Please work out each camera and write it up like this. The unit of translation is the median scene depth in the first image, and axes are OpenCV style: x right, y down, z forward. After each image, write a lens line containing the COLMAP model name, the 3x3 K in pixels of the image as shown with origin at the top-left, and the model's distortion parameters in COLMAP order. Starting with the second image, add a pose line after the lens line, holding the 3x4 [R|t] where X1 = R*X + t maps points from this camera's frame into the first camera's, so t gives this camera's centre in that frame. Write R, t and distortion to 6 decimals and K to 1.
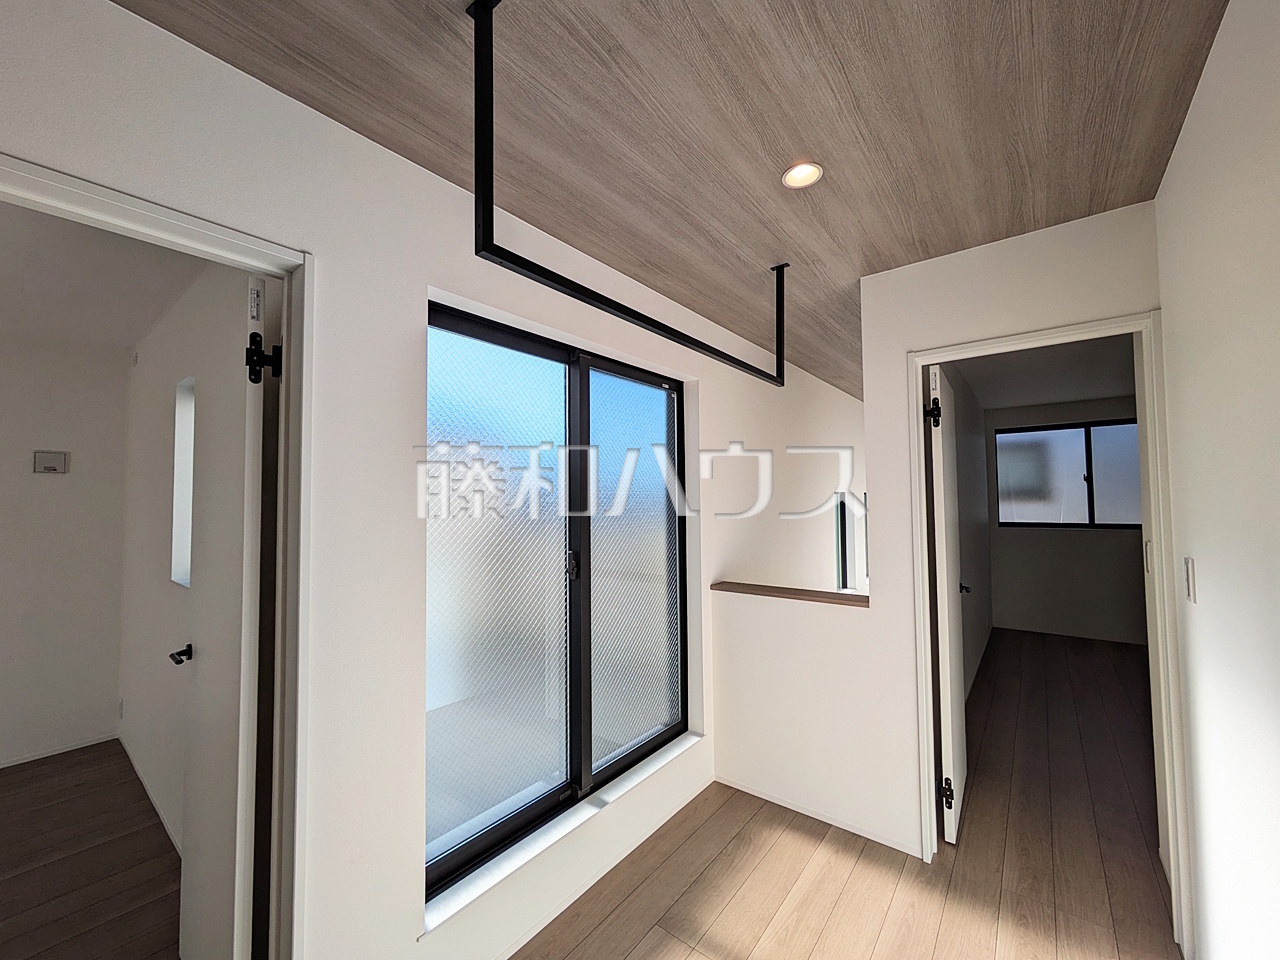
lens RADIAL K [[503.0, 0, 637.7], [0, 503.0, 482.5], [0, 0, 1]] dist [-0.000603, 0.001009]
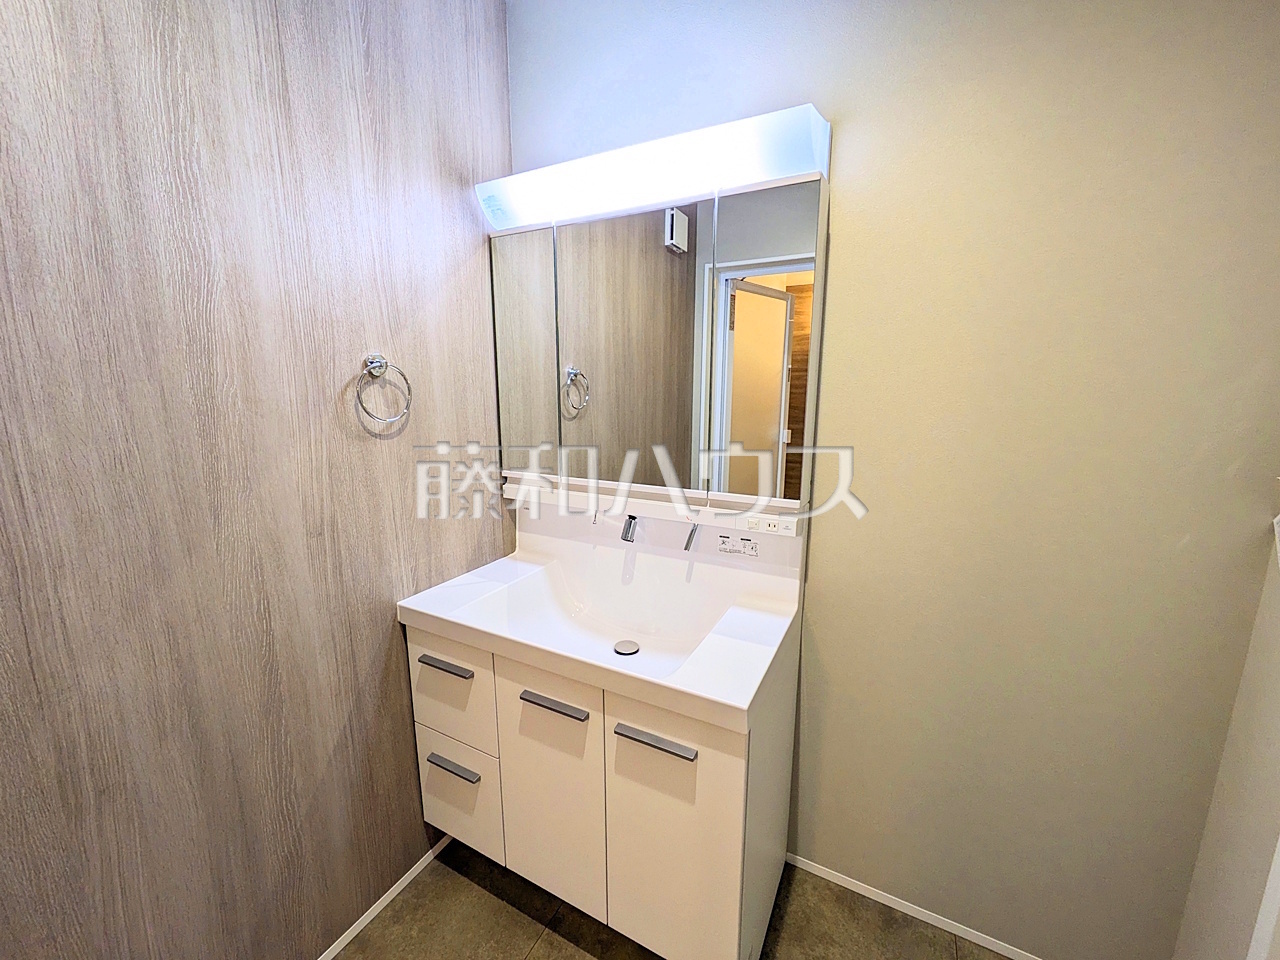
lens RADIAL K [[503.0, 0, 636.8], [0, 503.0, 479.6], [0, 0, 1]] dist [-0.000603, 0.001009]
pose [[-0.343667, -0.487879, -0.802413, 0.554613], [0.906912, 0.049338, -0.418421, 0.107393], [0.243729, -0.871516, 0.425507, 0.797647]]
